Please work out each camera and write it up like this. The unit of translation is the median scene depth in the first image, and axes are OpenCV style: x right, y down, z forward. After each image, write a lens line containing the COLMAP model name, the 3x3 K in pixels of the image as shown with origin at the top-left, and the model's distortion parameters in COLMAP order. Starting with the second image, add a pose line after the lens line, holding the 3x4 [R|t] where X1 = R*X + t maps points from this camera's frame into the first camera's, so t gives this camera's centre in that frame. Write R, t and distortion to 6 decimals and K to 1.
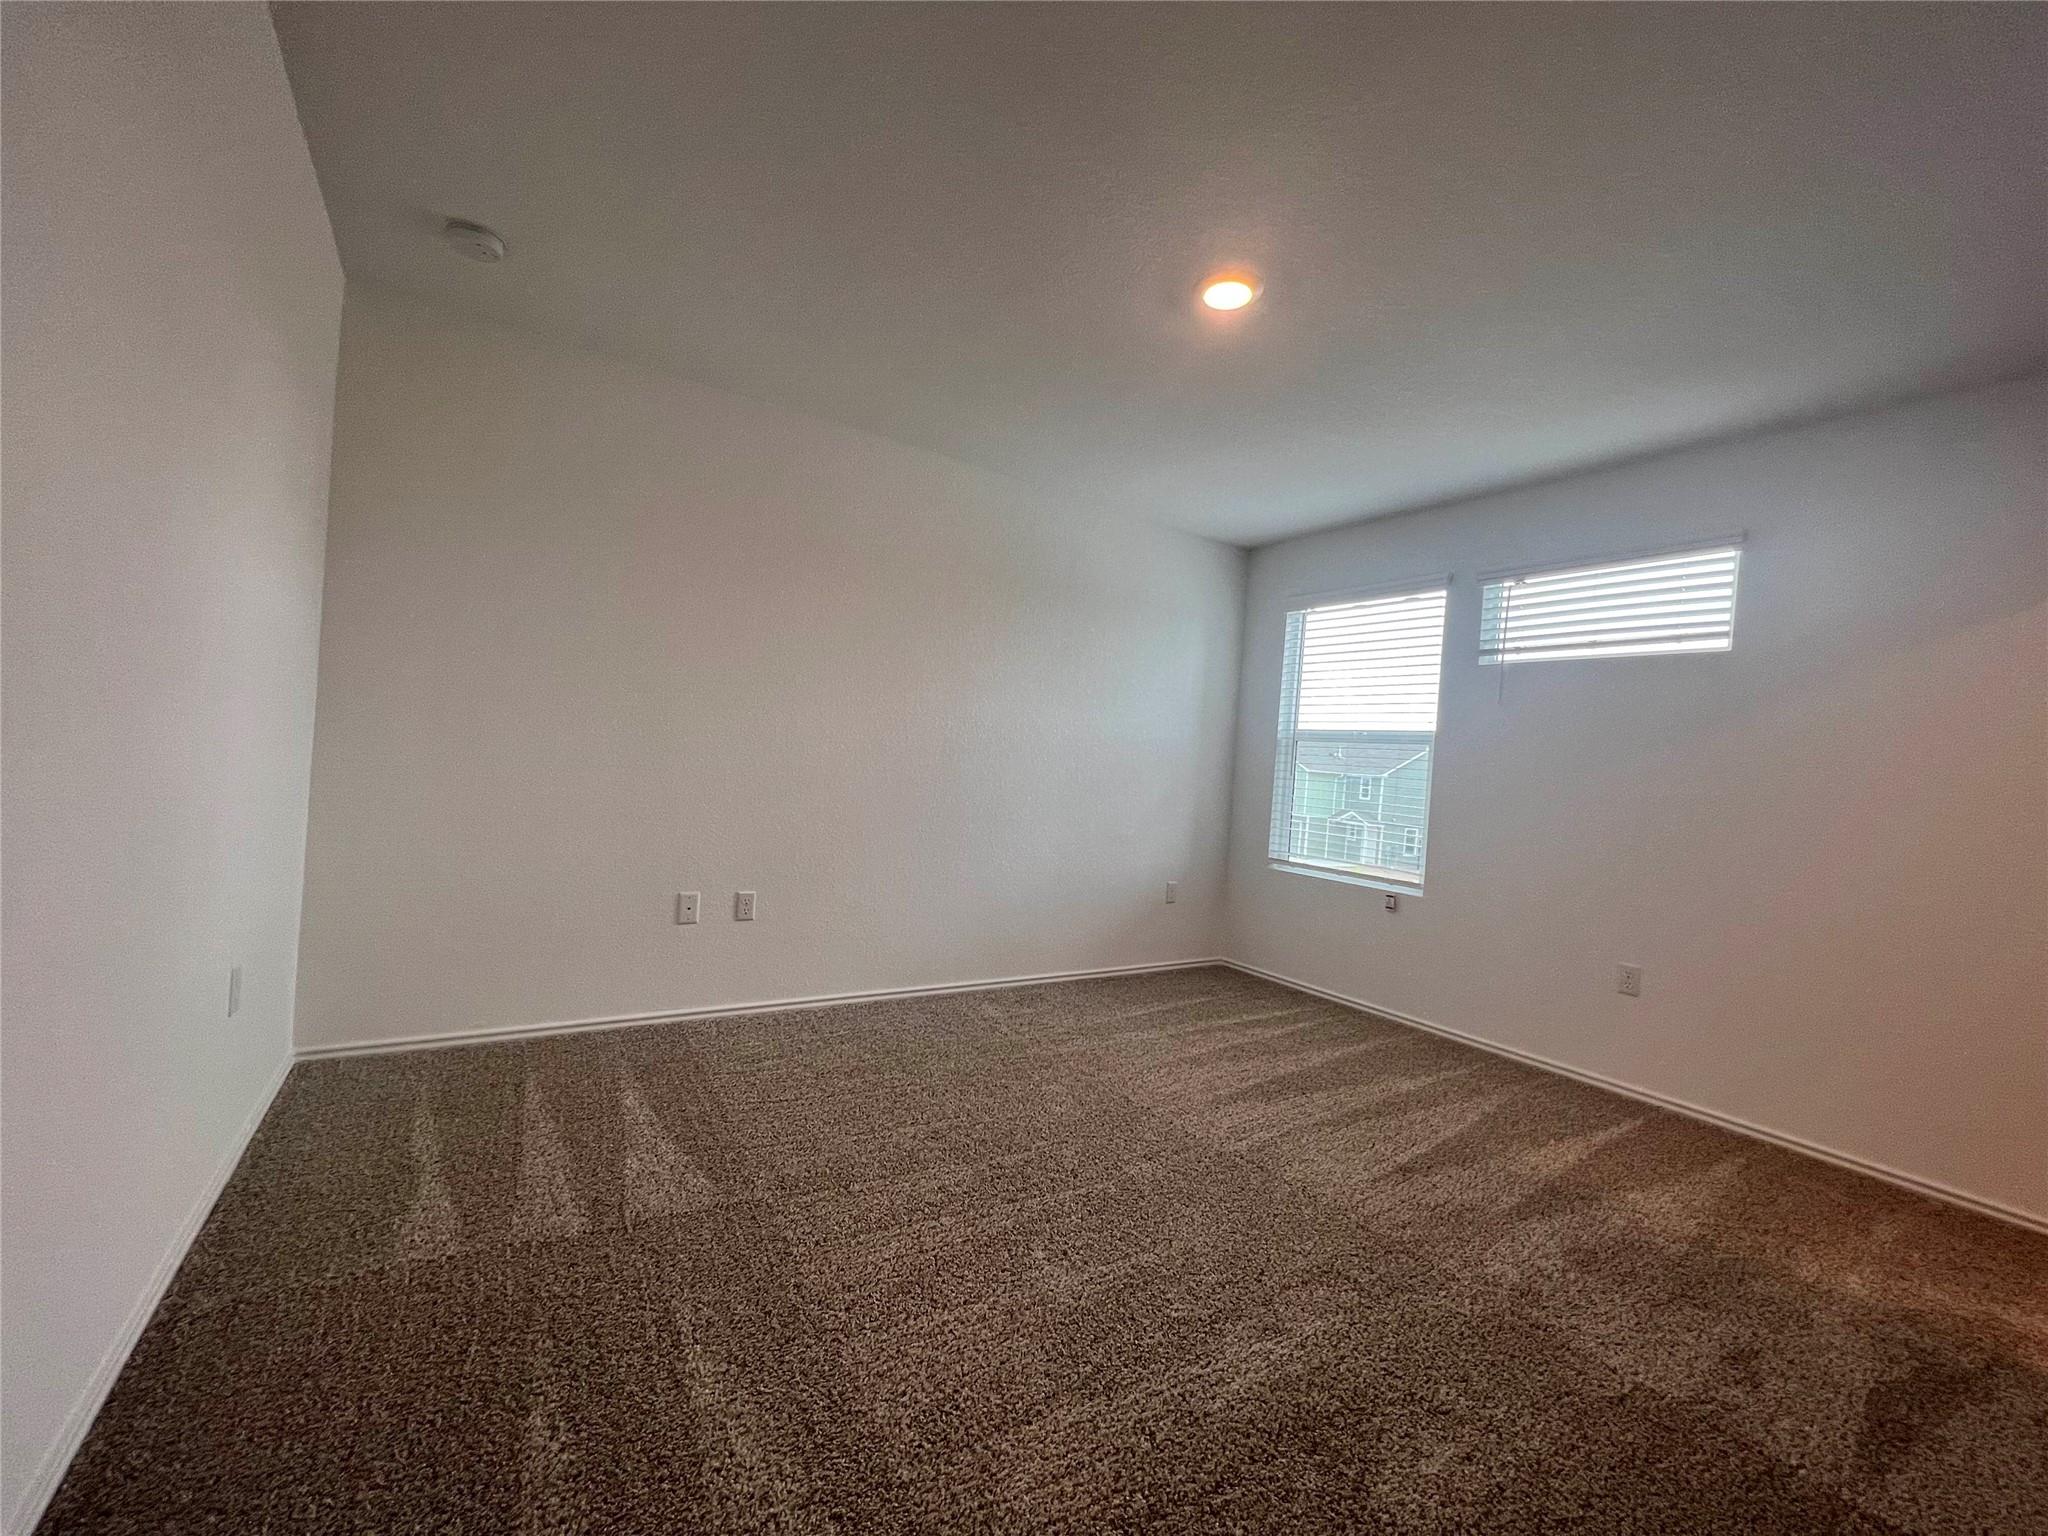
lens RADIAL K [[822.3, 0, 1021.8], [0, 822.3, 765.4], [0, 0, 1]] dist [0.000965, -0.000034]
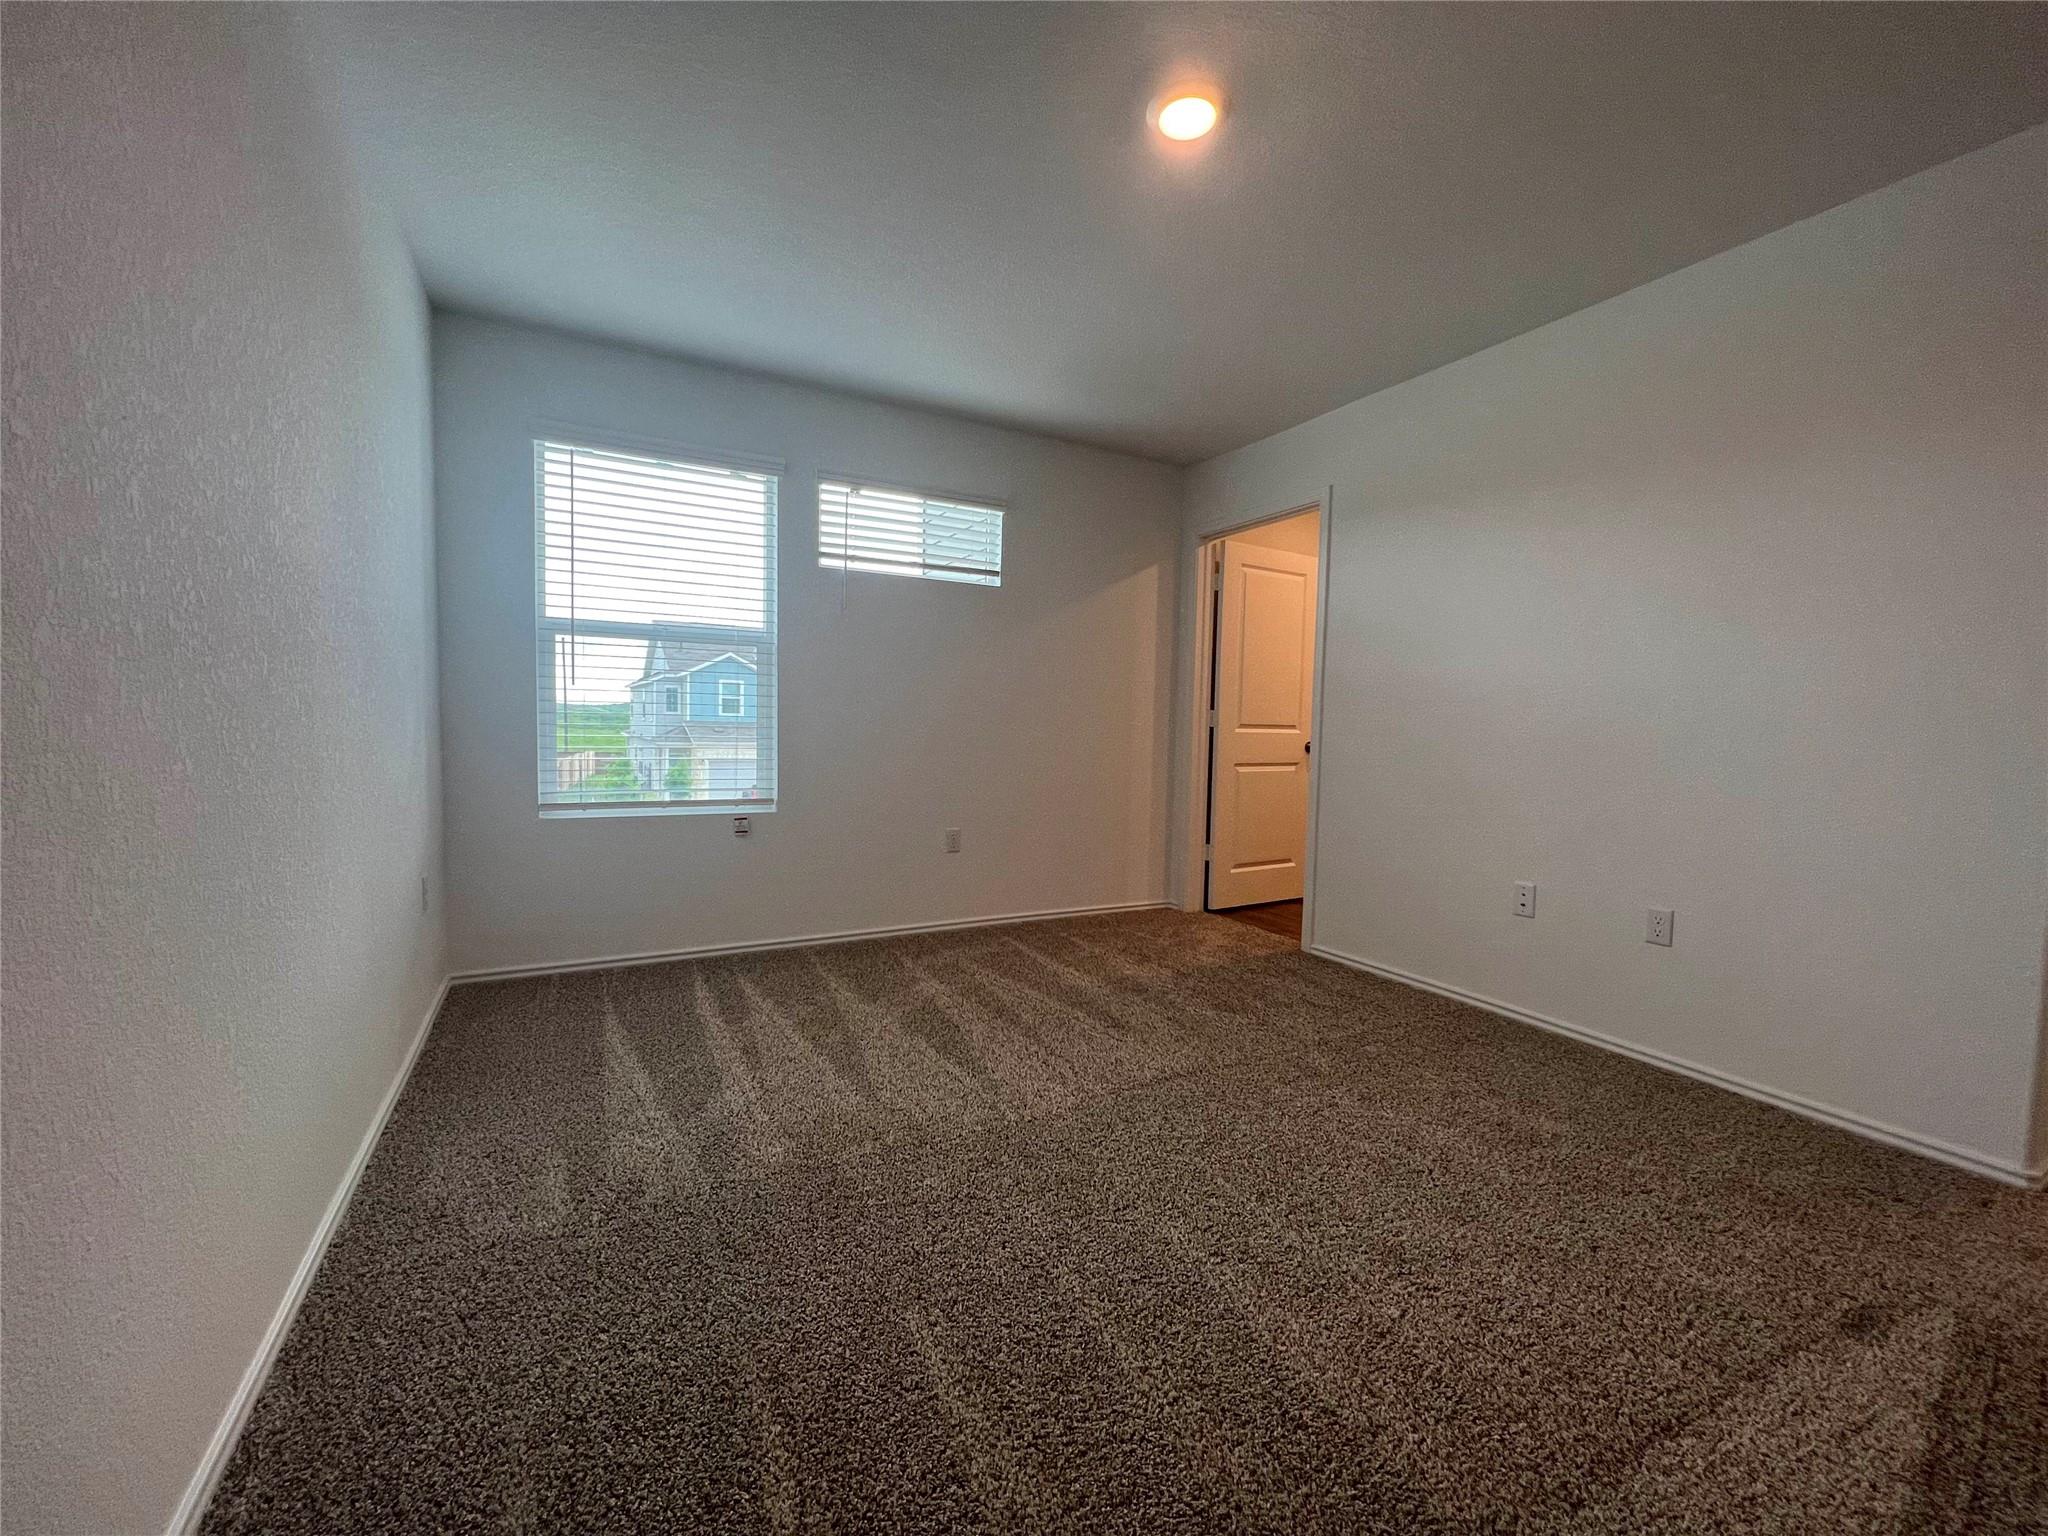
lens RADIAL K [[820.5, 0, 1014.0], [0, 820.5, 770.4], [0, 0, 1]] dist [0.000353, 0.000229]
pose [[0.093104, -0.128229, 0.987365, -0.431128], [-0.011033, 0.991478, 0.129804, -0.010865], [-0.995595, -0.022979, 0.090896, 0.702049]]
